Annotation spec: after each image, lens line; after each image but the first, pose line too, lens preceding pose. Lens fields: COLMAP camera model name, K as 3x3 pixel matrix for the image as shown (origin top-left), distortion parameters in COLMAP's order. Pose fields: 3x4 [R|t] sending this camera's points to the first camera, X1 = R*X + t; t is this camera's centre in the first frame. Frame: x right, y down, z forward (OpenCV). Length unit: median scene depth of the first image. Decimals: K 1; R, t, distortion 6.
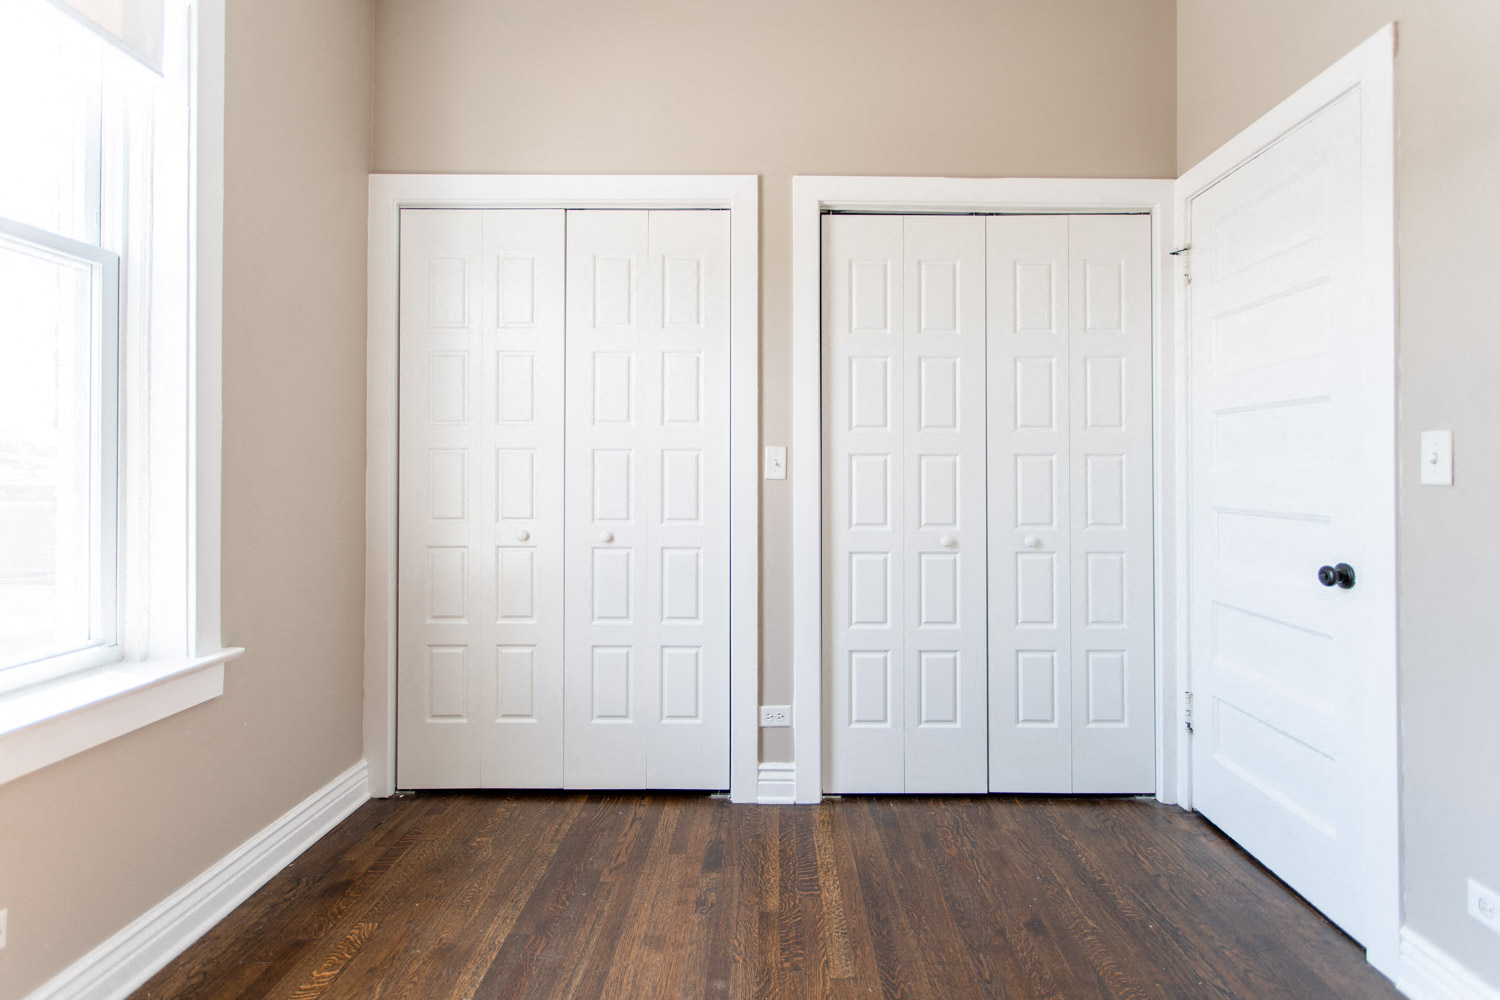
lens RADIAL K [[752.0, 0, 747.6], [0, 752.0, 478.9], [0, 0, 1]] dist [0.004897, 0.000462]
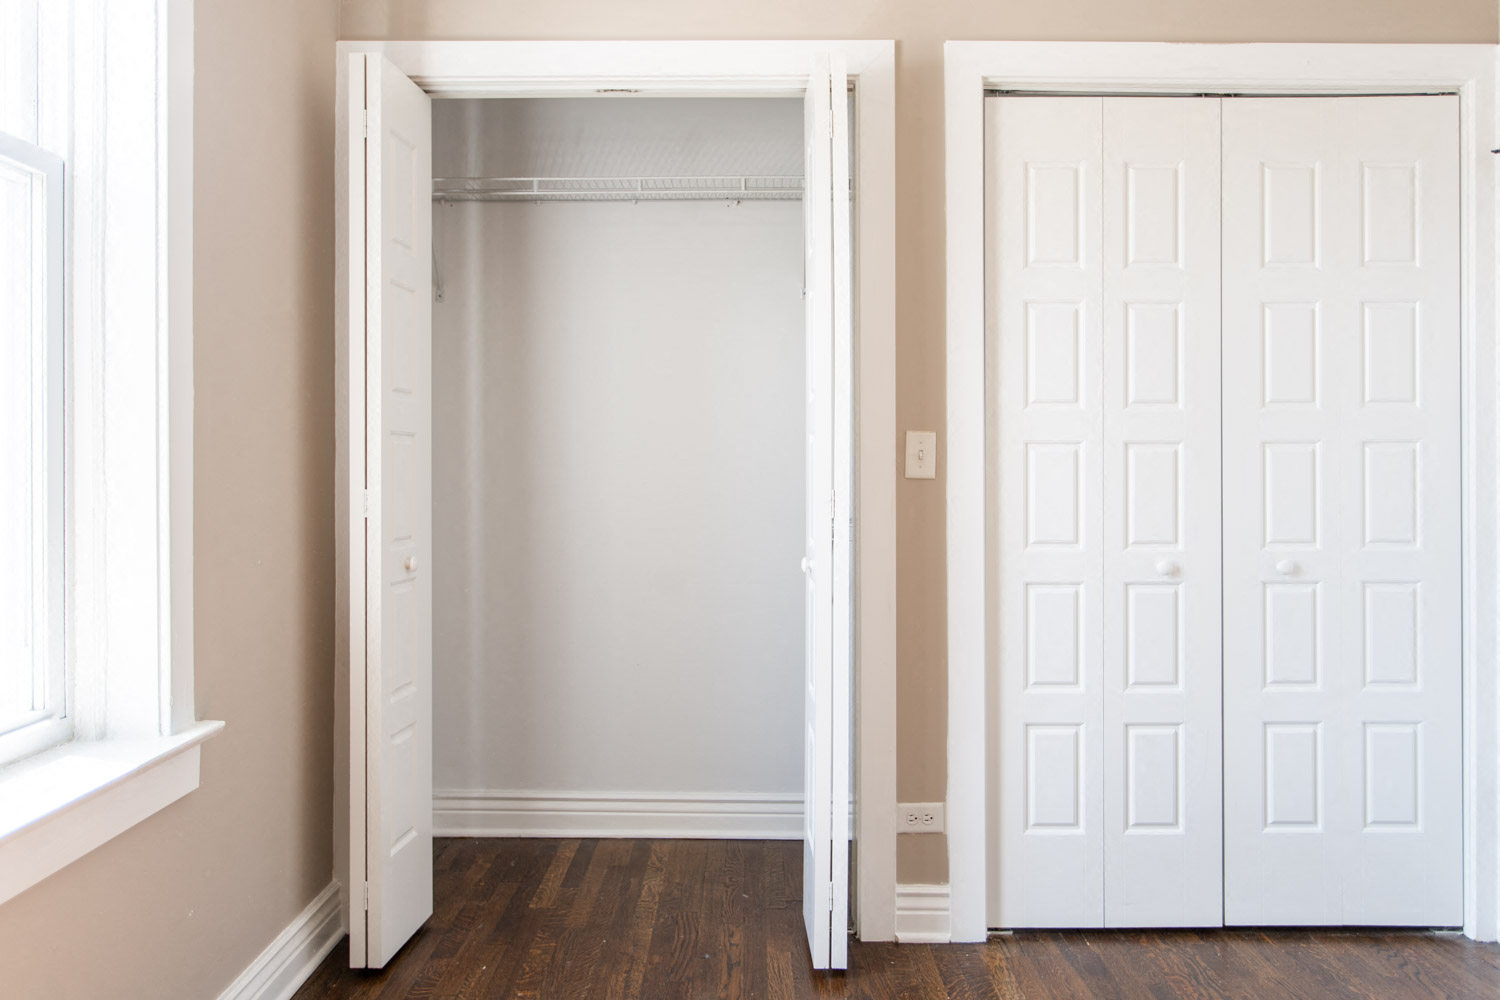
lens RADIAL K [[1087.0, 0, 743.1], [0, 1087.0, 487.8], [0, 0, 1]] dist [0.002372, 0.001425]
pose [[0.999997, -0.002430, 0.000643, -0.129319], [0.002424, 0.999954, 0.009232, -0.000566], [-0.000665, -0.009230, 0.999957, -0.005565]]
